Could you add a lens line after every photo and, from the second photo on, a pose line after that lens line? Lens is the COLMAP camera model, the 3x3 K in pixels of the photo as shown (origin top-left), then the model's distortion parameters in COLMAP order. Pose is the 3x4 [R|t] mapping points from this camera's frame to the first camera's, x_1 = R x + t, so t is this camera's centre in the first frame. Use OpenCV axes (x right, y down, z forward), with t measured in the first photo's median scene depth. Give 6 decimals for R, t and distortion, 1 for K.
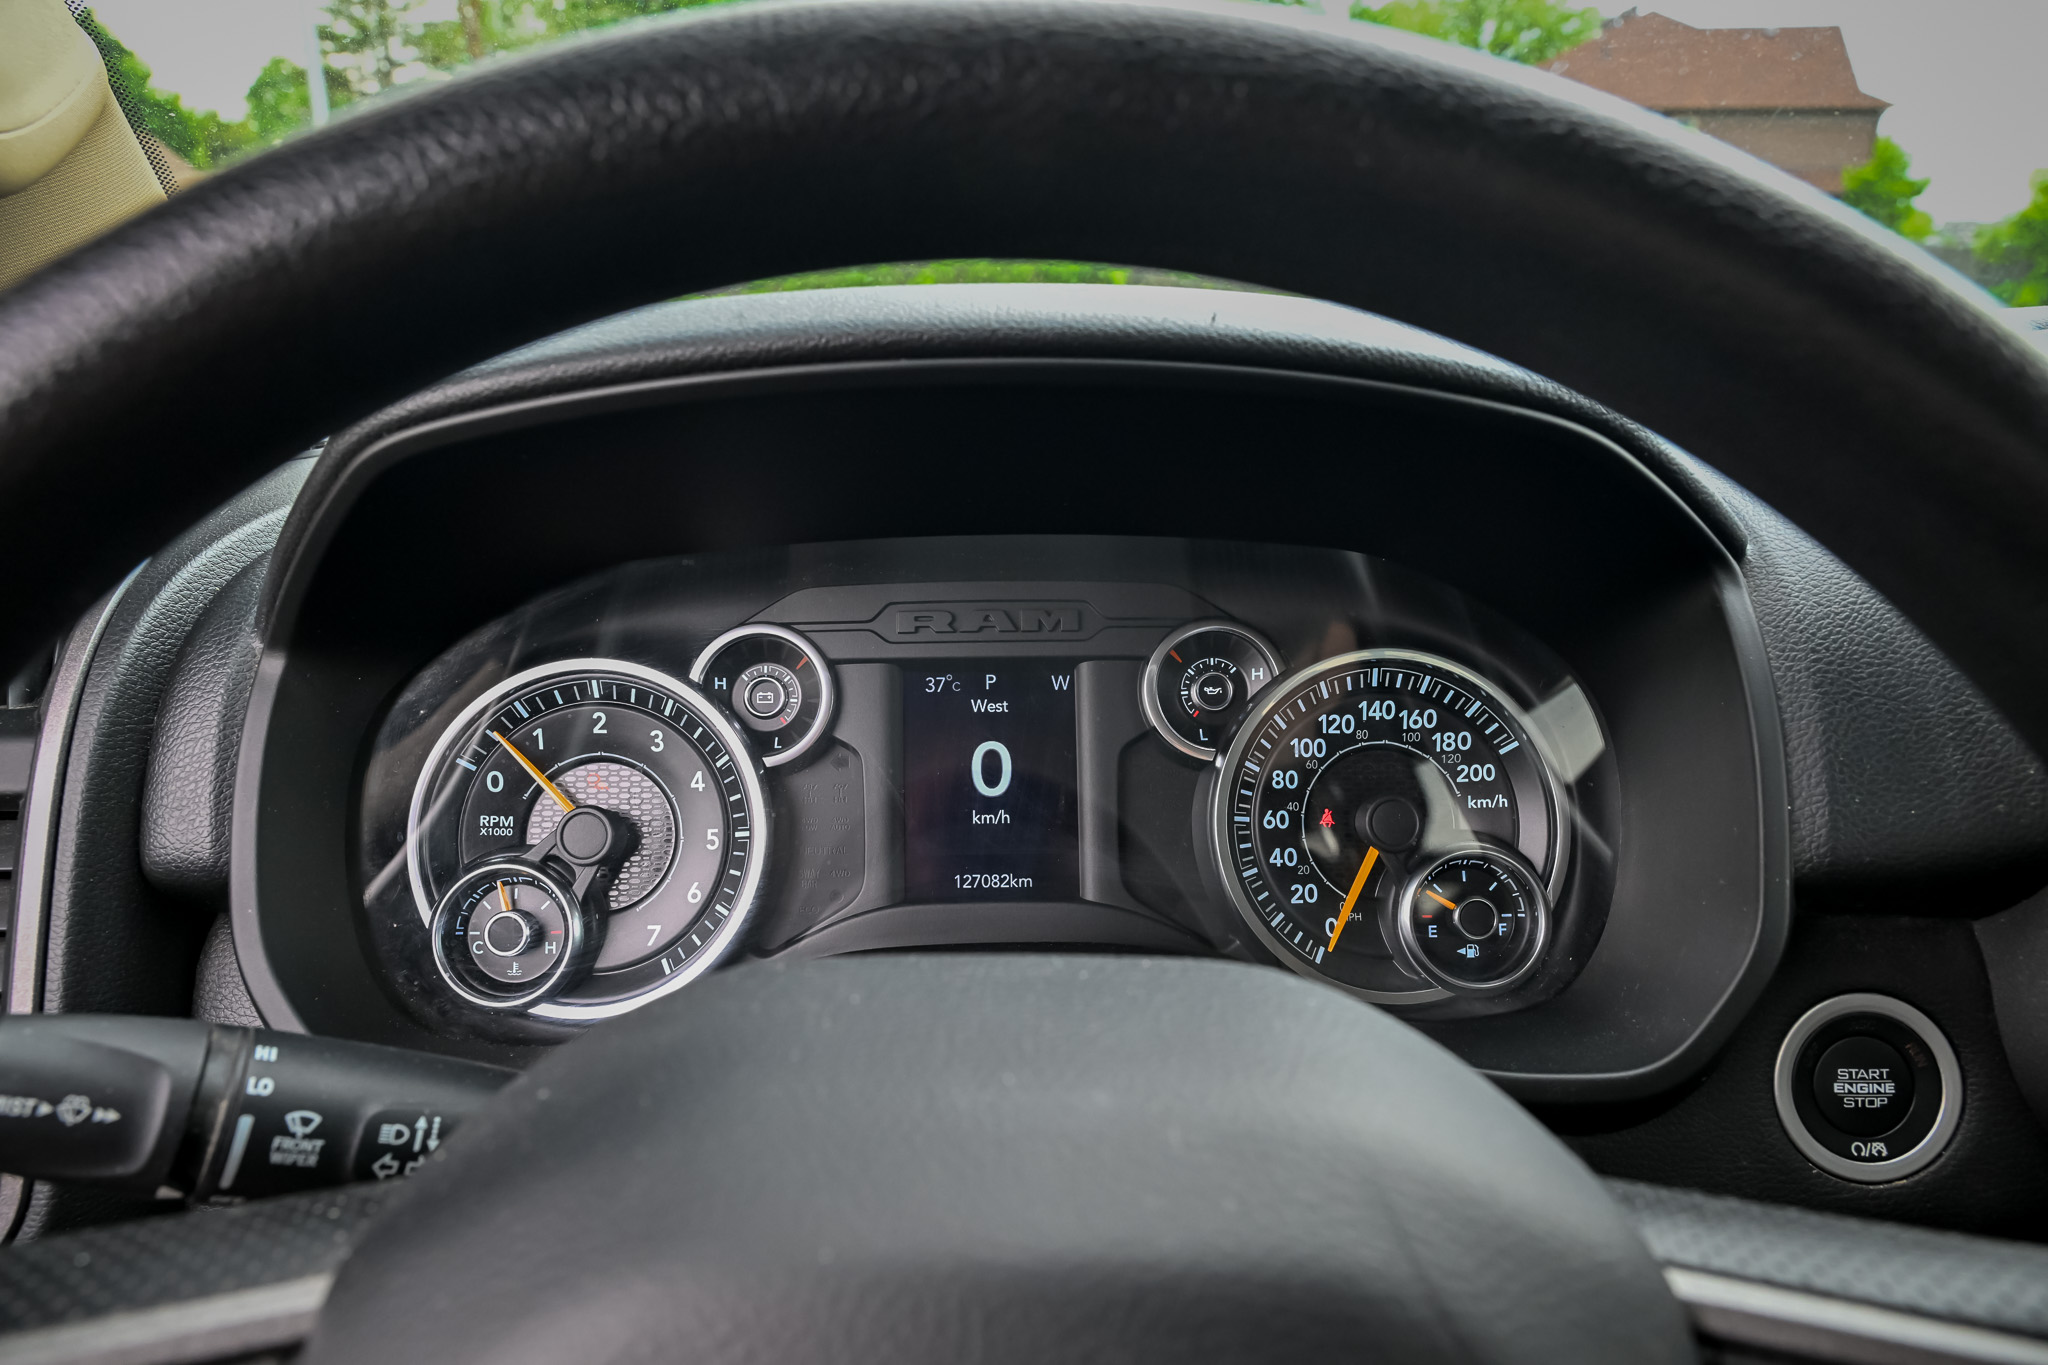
lens RADIAL K [[1360.2, 0, 1012.7], [0, 1360.2, 685.8], [0, 0, 1]] dist [0.005218, -0.000039]
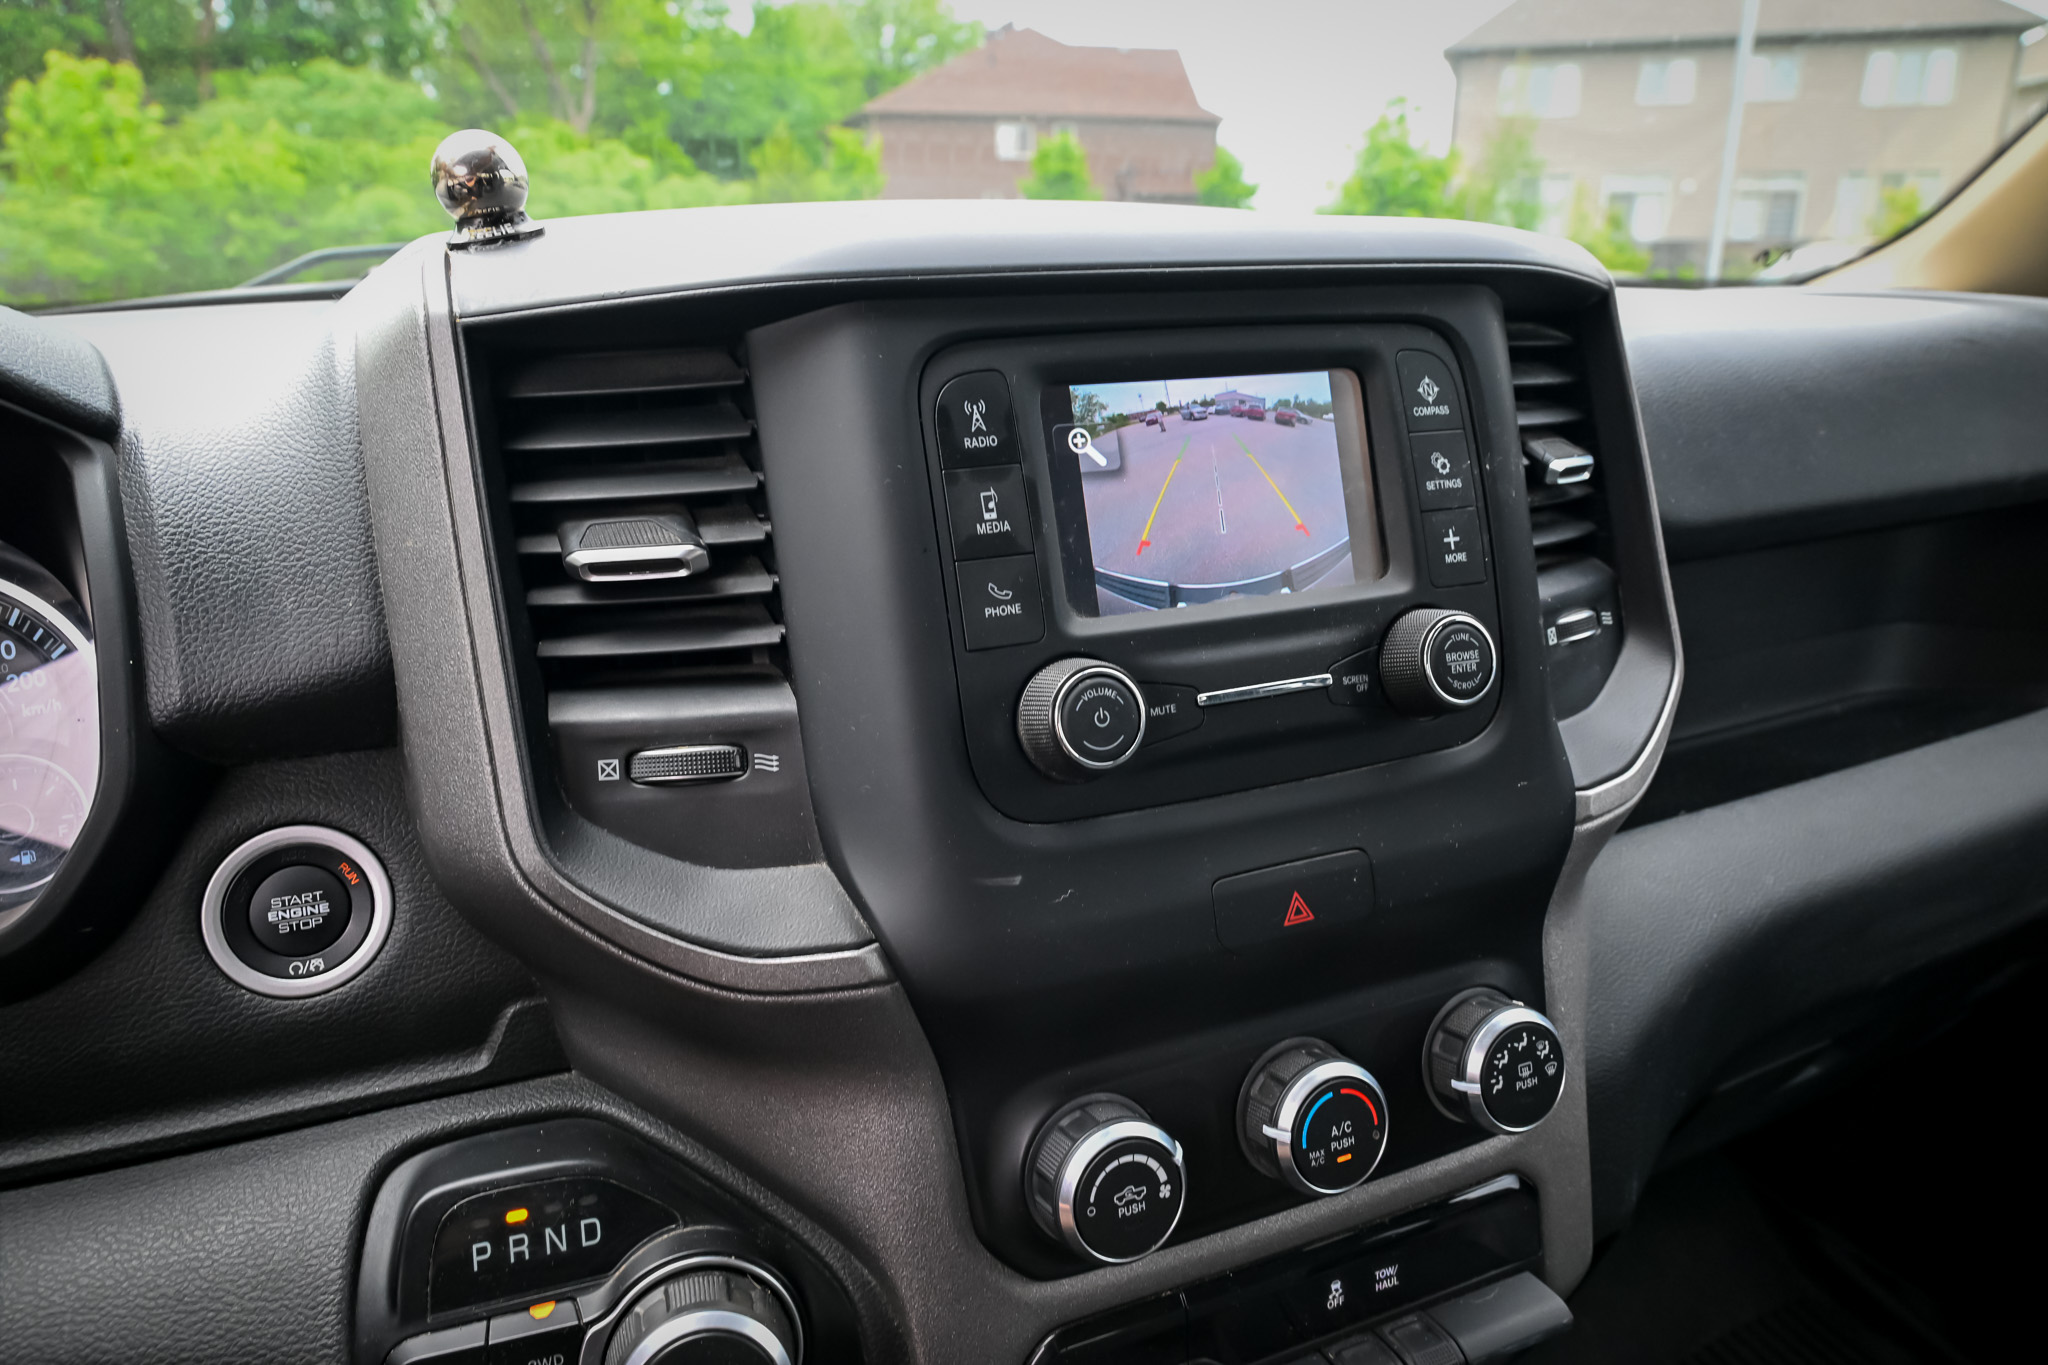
lens RADIAL K [[1360.2, 0, 1023.3], [0, 1360.2, 669.5], [0, 0, 1]] dist [0.005218, -0.000039]
pose [[0.922292, -0.115258, 0.368908, 0.648872], [0.117596, 0.992929, 0.016224, 0.126601], [-0.368169, 0.028419, 0.929324, -0.196778]]
